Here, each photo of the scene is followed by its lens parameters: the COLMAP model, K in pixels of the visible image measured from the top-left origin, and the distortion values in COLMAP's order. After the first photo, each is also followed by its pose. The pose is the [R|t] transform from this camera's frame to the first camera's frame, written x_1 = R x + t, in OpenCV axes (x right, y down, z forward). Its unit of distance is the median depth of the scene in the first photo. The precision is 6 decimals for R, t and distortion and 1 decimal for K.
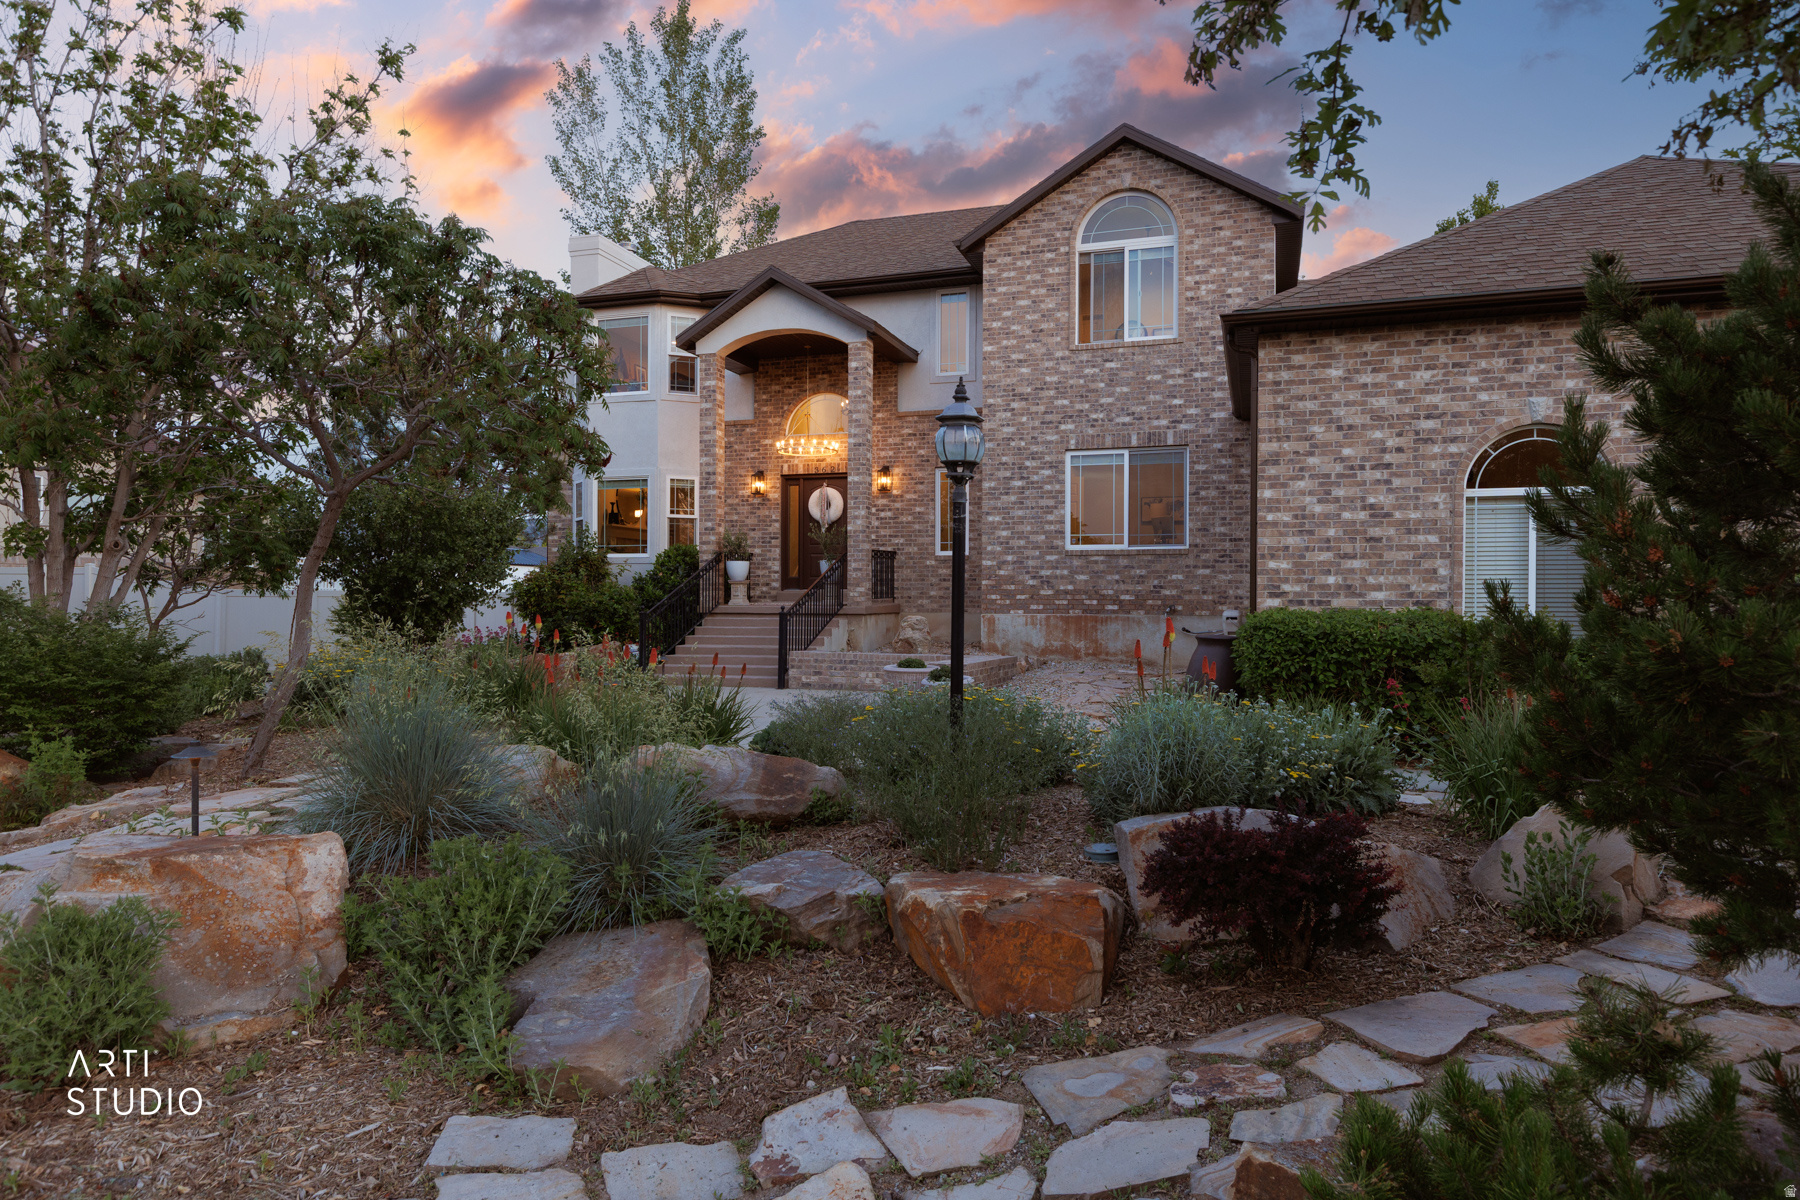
lens RADIAL K [[1080.3, 0, 900.0], [0, 1080.3, 600.0], [0, 0, 1]] dist [0.006946, 0.004810]
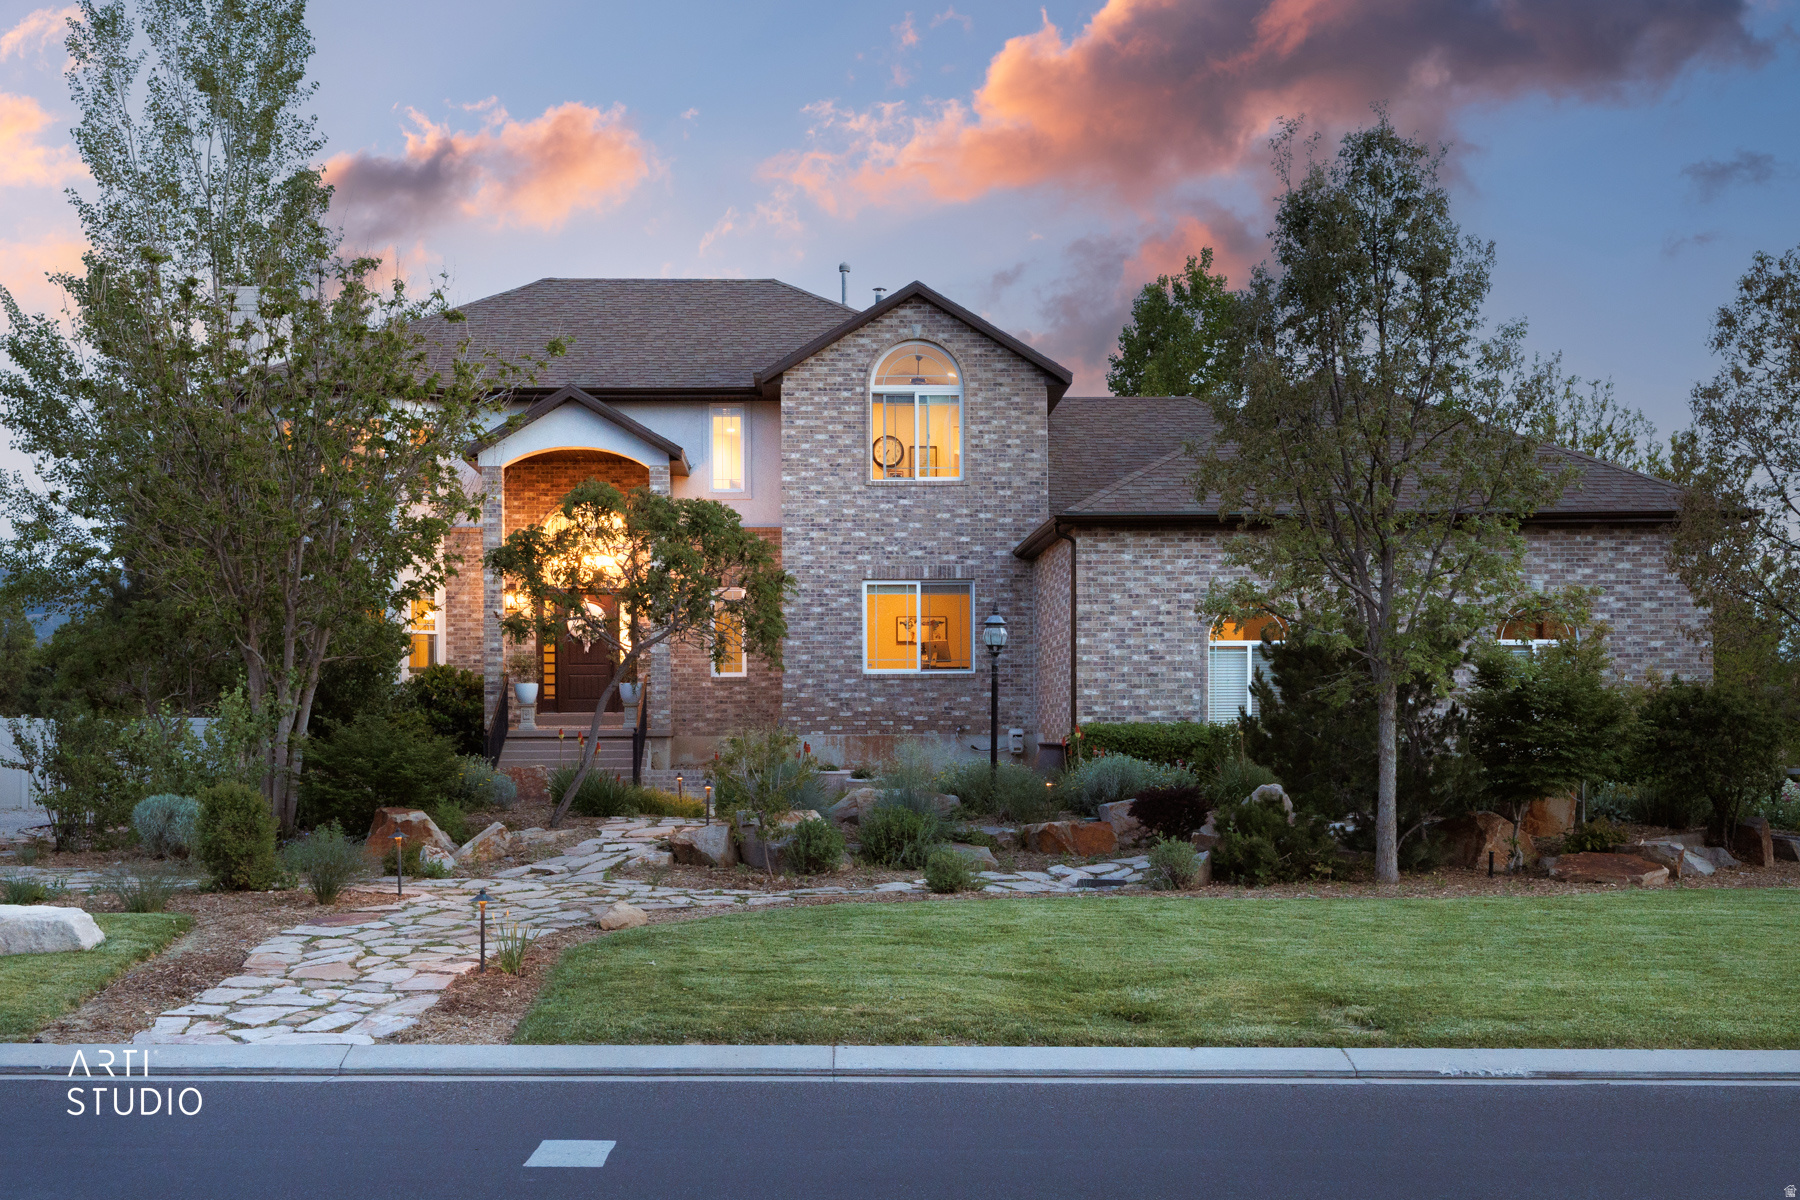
lens RADIAL K [[2077.4, 0, 849.4], [0, 2077.4, 763.7], [0, 0, 1]] dist [-0.002718, 0.014037]
pose [[0.943292, -0.012697, 0.331720, -0.556429], [0.008048, 0.999849, 0.015385, 0.010803], [-0.331866, -0.011843, 0.943252, -0.952575]]
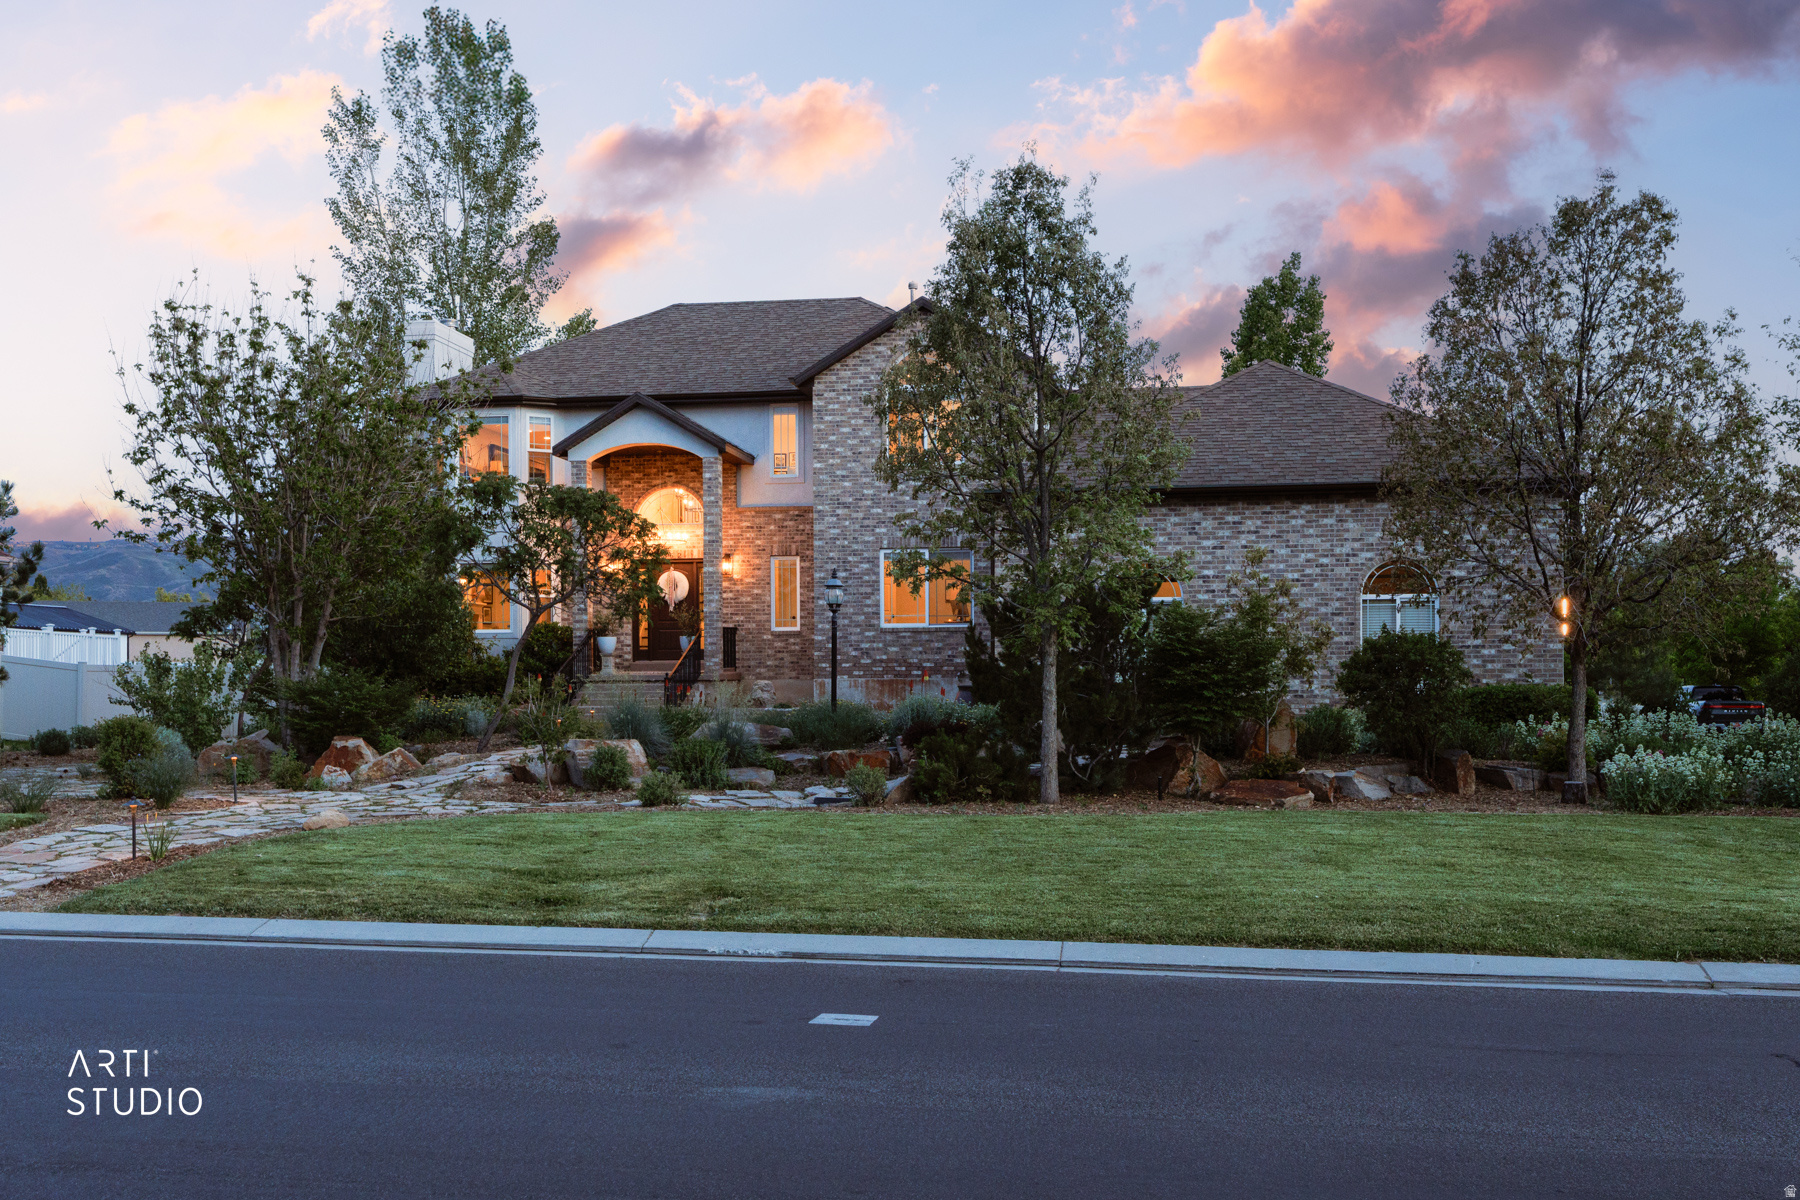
lens RADIAL K [[1783.8, 0, 901.7], [0, 1783.8, 706.5], [0, 0, 1]] dist [0.007803, -0.001475]
pose [[0.987051, -0.011309, 0.160005, -0.163384], [0.009051, 0.999849, 0.014834, 0.015987], [-0.160148, -0.013193, 0.987005, -1.105841]]
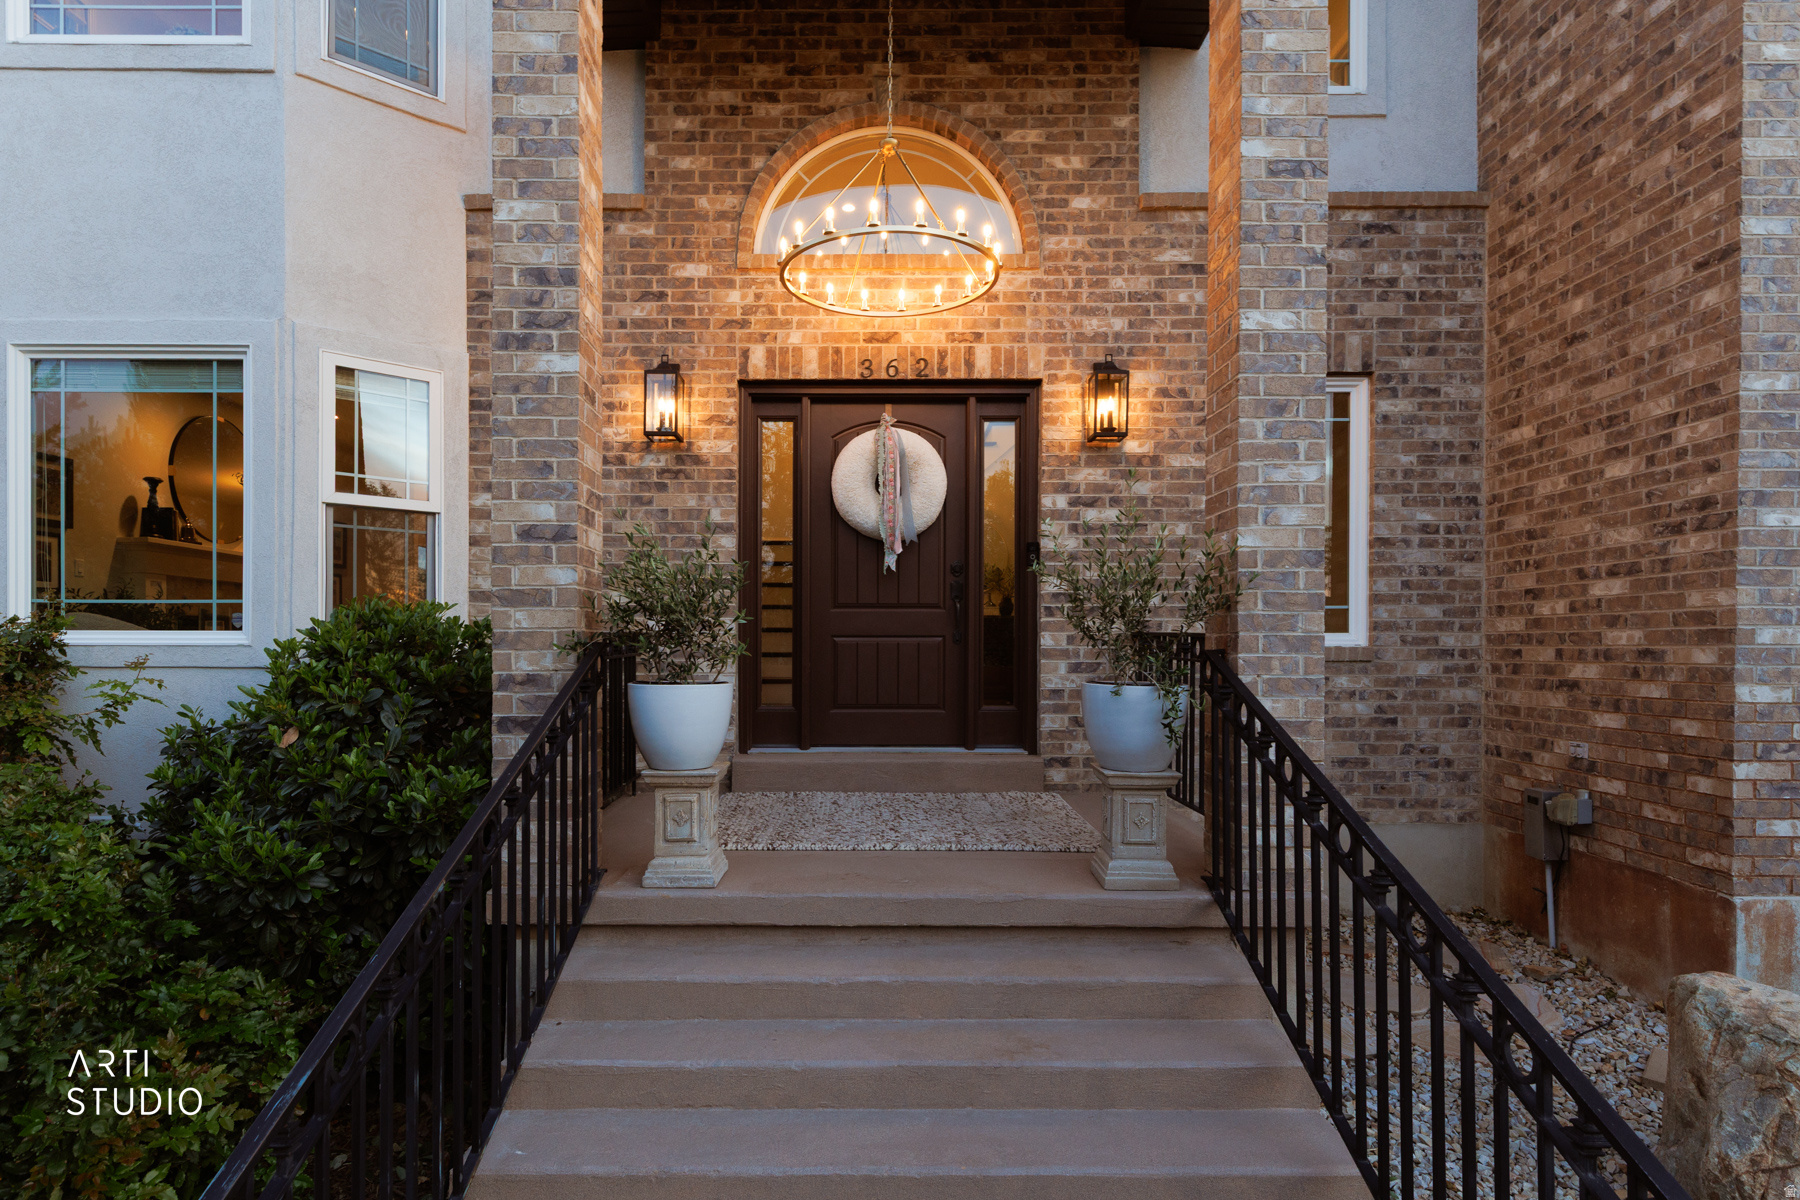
lens RADIAL K [[946.0, 0, 883.7], [0, 946.0, 649.5], [0, 0, 1]] dist [0.002518, -0.000150]
pose [[0.949558, -0.002855, 0.313578, -0.193662], [0.002542, 0.999996, 0.001408, -0.048289], [-0.313580, -0.000540, 0.949561, 0.904011]]
